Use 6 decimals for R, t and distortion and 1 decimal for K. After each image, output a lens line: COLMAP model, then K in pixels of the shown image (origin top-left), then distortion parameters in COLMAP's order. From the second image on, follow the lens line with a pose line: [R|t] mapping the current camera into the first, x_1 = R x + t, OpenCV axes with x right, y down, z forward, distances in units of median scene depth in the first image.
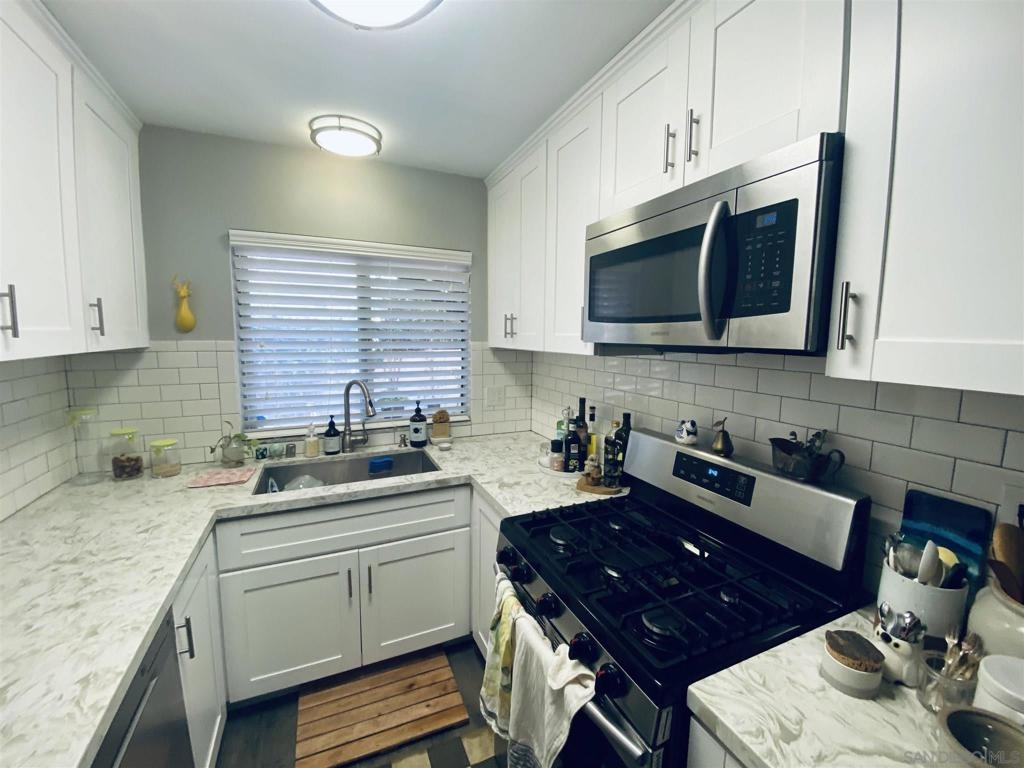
lens RADIAL K [[417.7, 0, 512.0], [0, 417.7, 384.0], [0, 0, 1]] dist [0.002230, -0.014803]
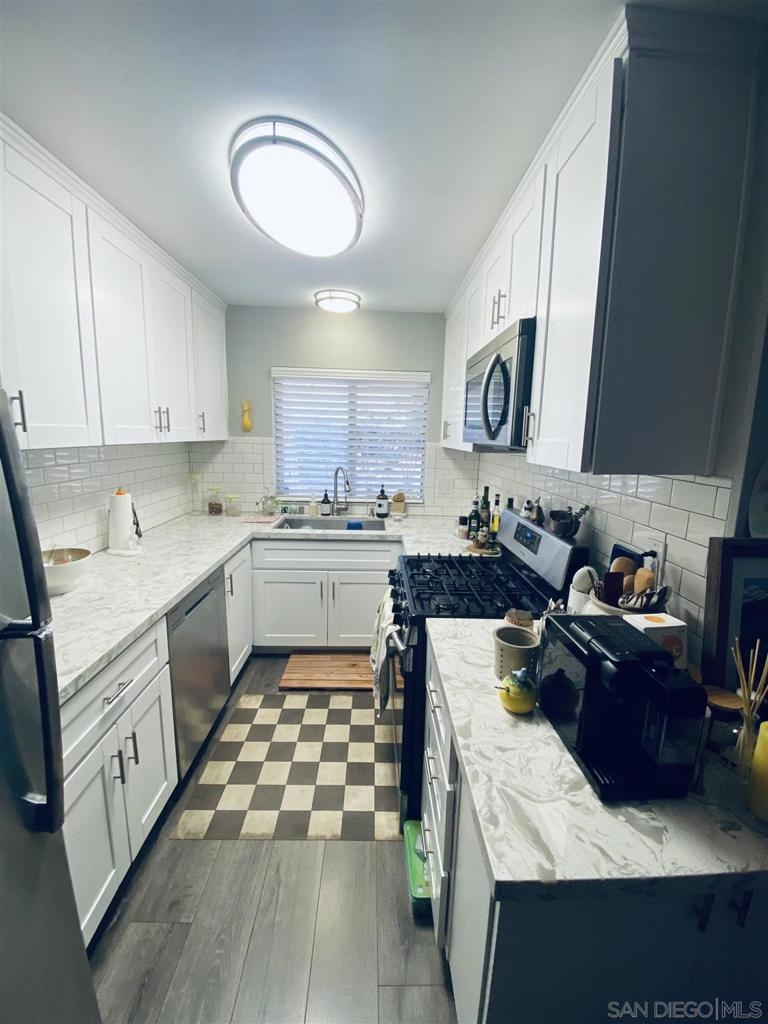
lens RADIAL K [[406.8, 0, 384.0], [0, 406.8, 512.0], [0, 0, 1]] dist [0.041317, -0.039358]
pose [[0.923530, 0.086455, -0.373654, 0.365271], [-0.064924, 0.995442, 0.069856, 0.045640], [0.377990, -0.040255, 0.924934, -0.322848]]
